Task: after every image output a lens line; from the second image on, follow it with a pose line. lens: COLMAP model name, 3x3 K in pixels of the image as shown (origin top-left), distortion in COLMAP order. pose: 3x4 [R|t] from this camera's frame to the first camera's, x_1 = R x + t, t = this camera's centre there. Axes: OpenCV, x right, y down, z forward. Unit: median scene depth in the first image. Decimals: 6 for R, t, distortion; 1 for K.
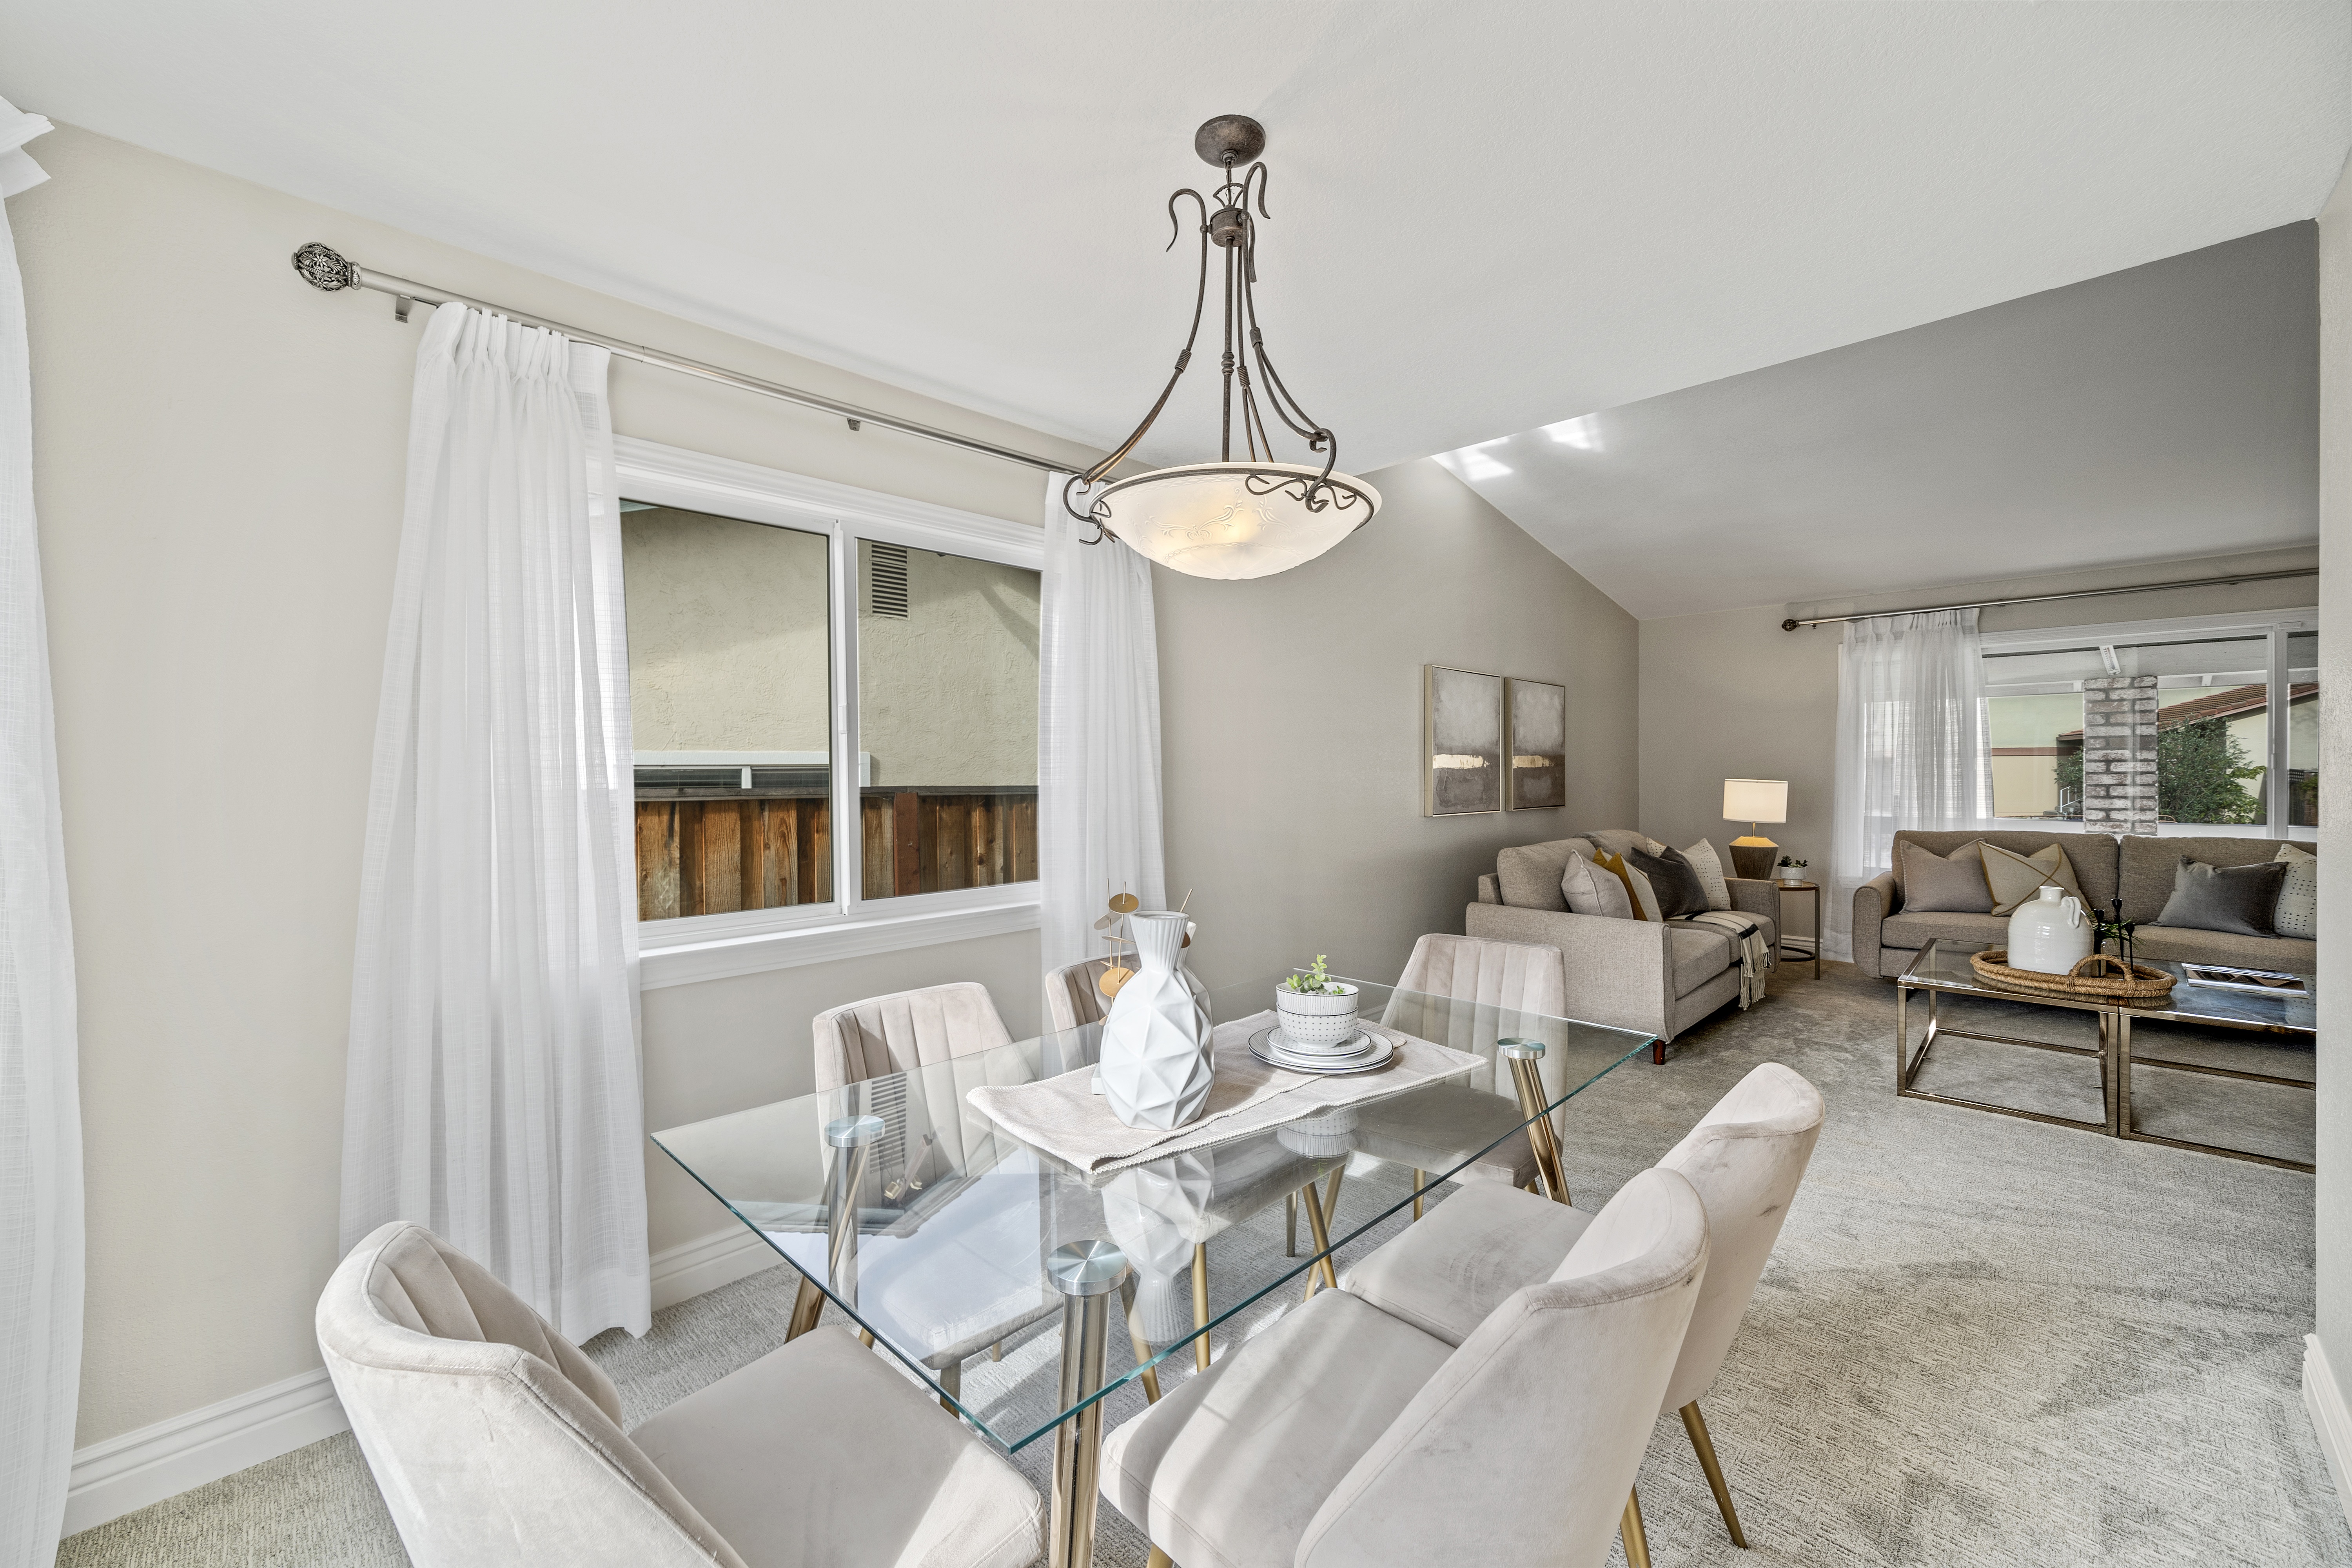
lens RADIAL K [[924.8, 0, 1176.6], [0, 924.8, 780.7], [0, 0, 1]] dist [-0.002494, 0.000694]
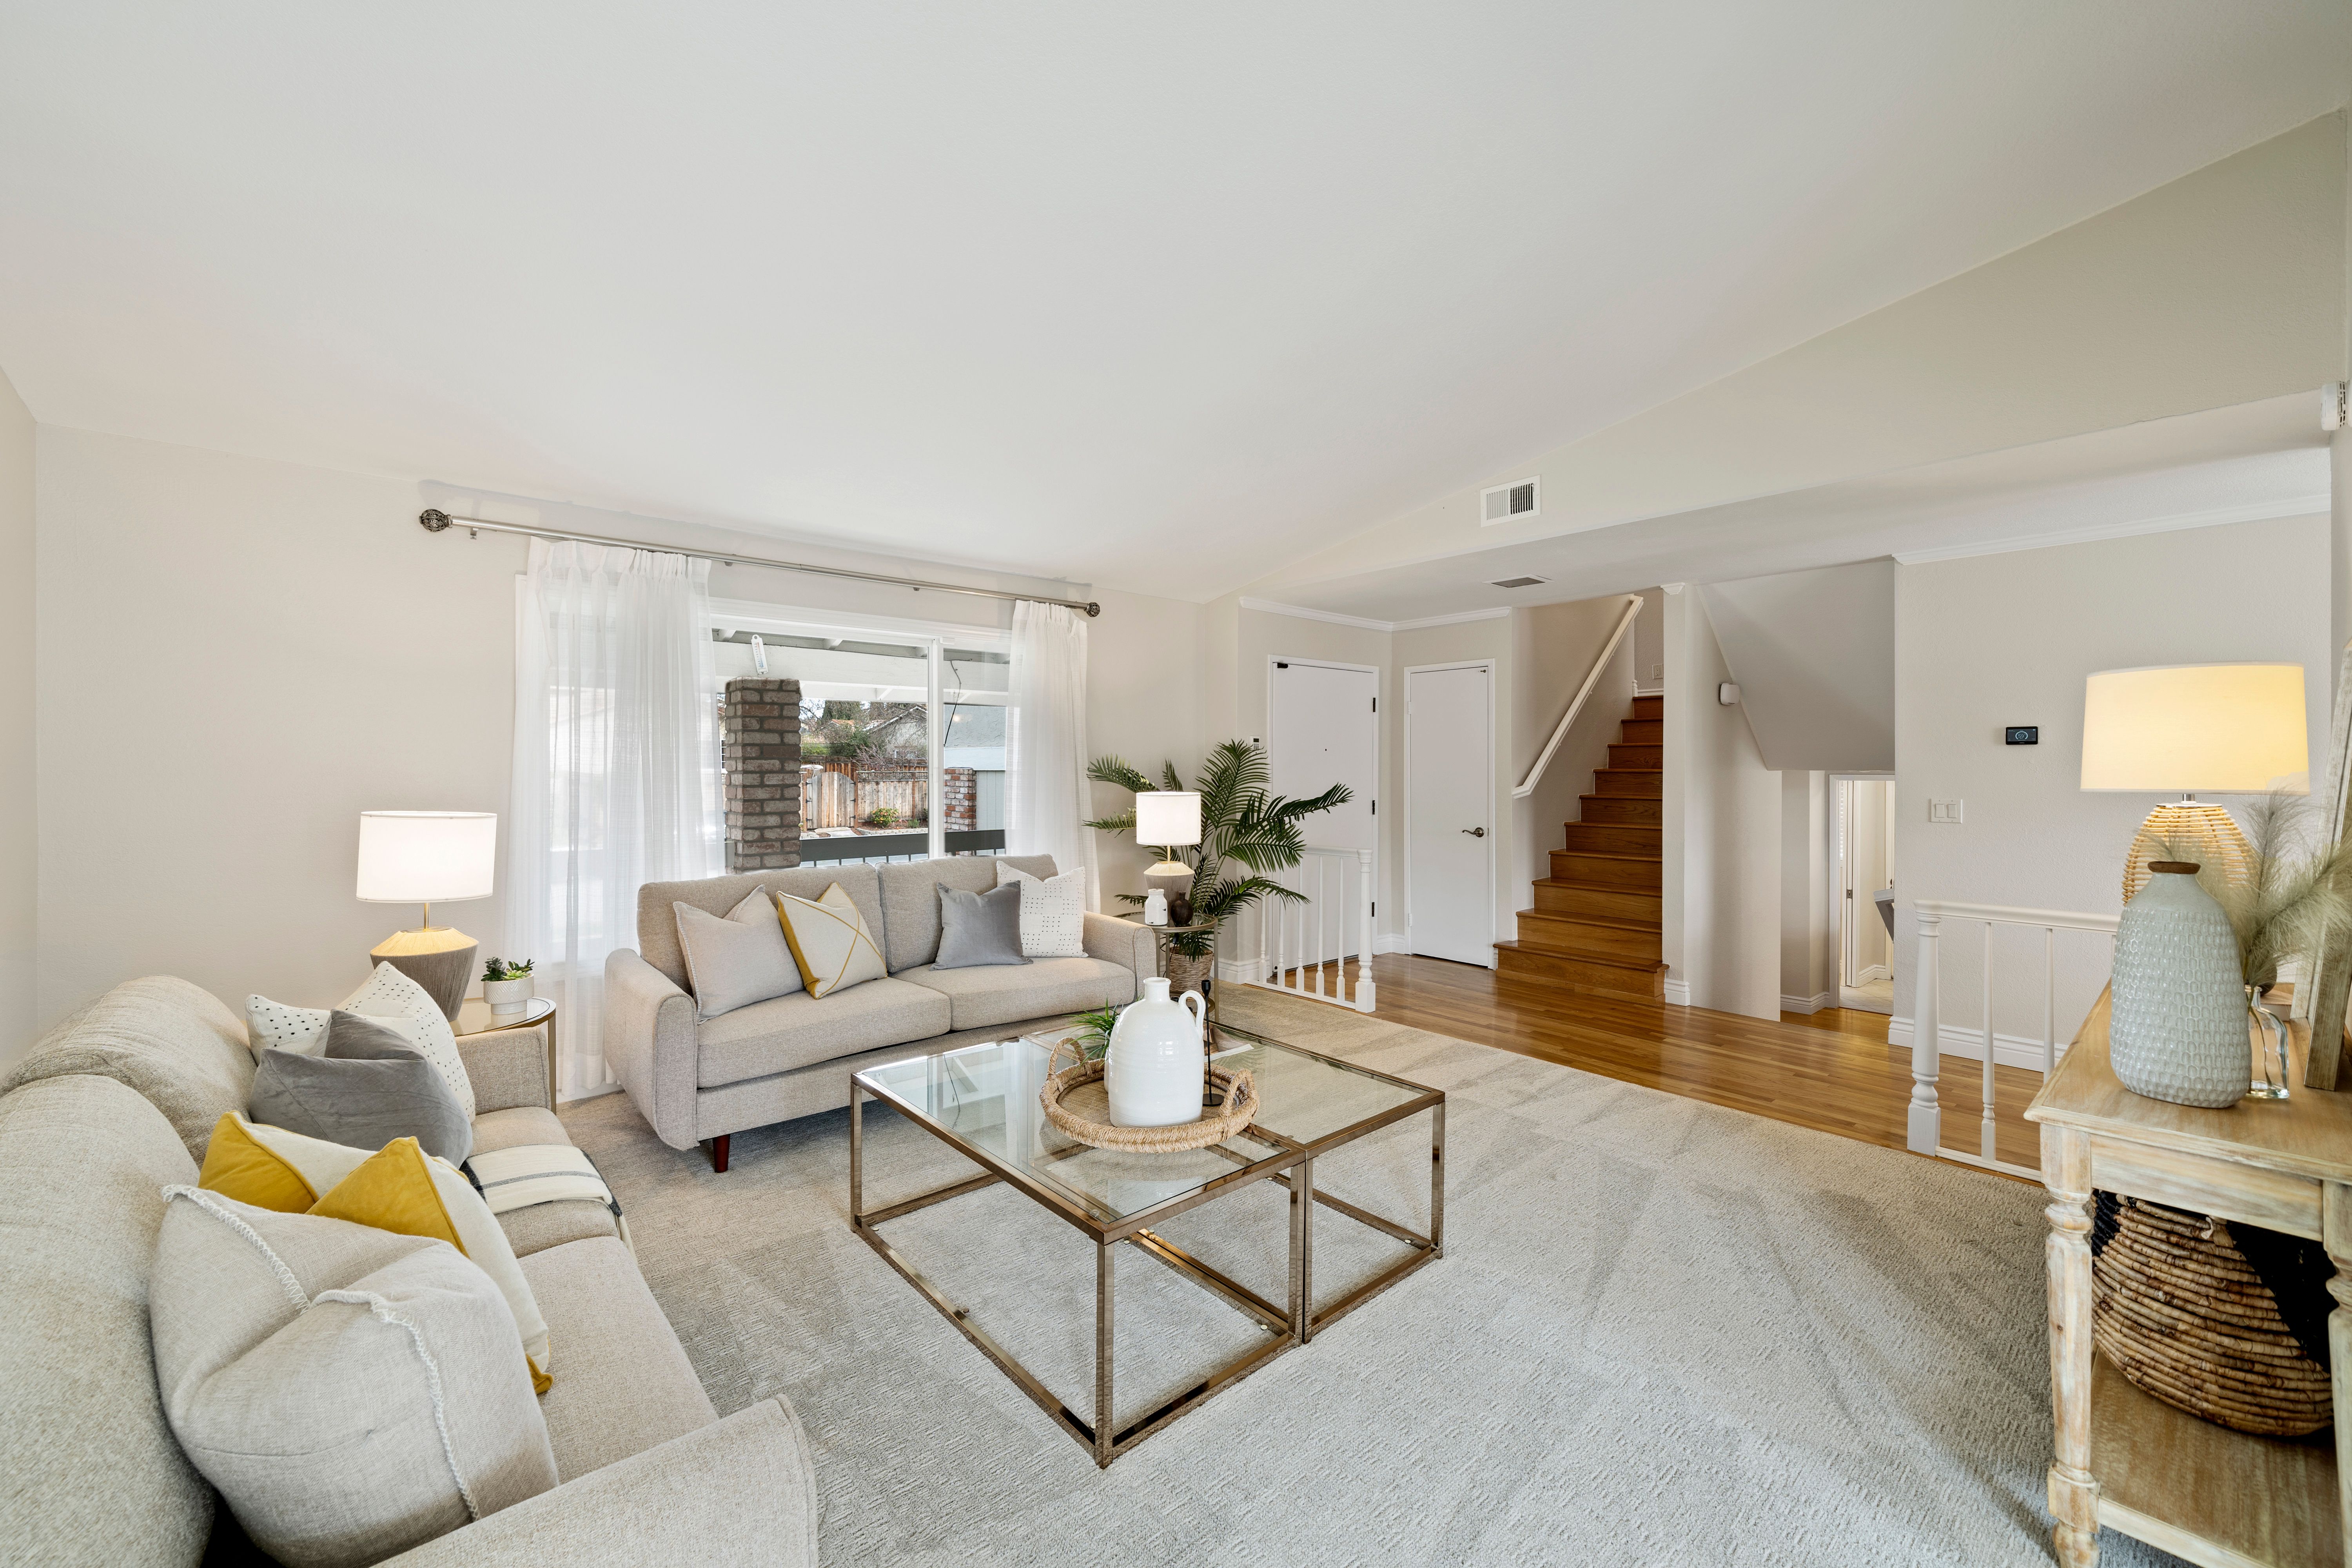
lens RADIAL K [[924.8, 0, 1113.4], [0, 924.8, 773.7], [0, 0, 1]] dist [-0.002494, 0.000694]
pose [[0.102073, -0.004054, 0.994769, 0.176216], [0.009146, 0.999953, 0.003136, -0.019930], [-0.994735, 0.008778, 0.102106, 0.584472]]
